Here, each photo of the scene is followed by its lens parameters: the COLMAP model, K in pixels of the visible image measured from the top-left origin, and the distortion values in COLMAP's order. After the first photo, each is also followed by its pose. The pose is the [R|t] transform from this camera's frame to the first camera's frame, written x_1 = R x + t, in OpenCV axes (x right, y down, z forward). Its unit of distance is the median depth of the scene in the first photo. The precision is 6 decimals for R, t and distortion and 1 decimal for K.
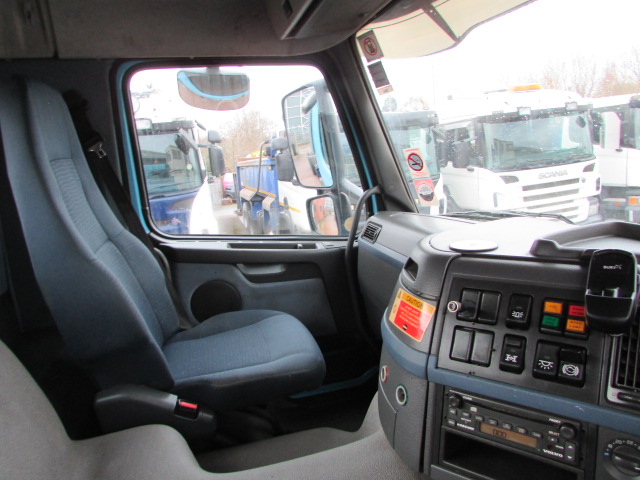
lens RADIAL K [[453.7, 0, 320.0], [0, 453.7, 240.0], [0, 0, 1]] dist [-0.044387, 0.029799]
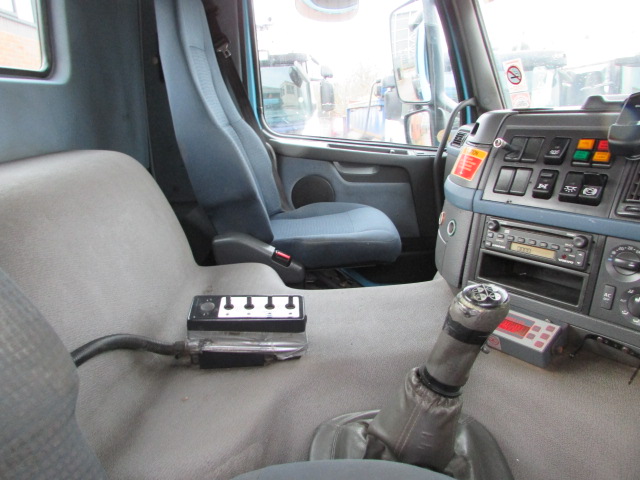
lens RADIAL K [[453.7, 0, 320.0], [0, 453.7, 240.0], [0, 0, 1]] dist [-0.044387, 0.029799]
pose [[0.970723, 0.102530, -0.217220, 0.053037], [-0.078452, 0.990061, 0.116726, 0.131840], [0.227029, -0.096267, 0.969118, -0.129159]]
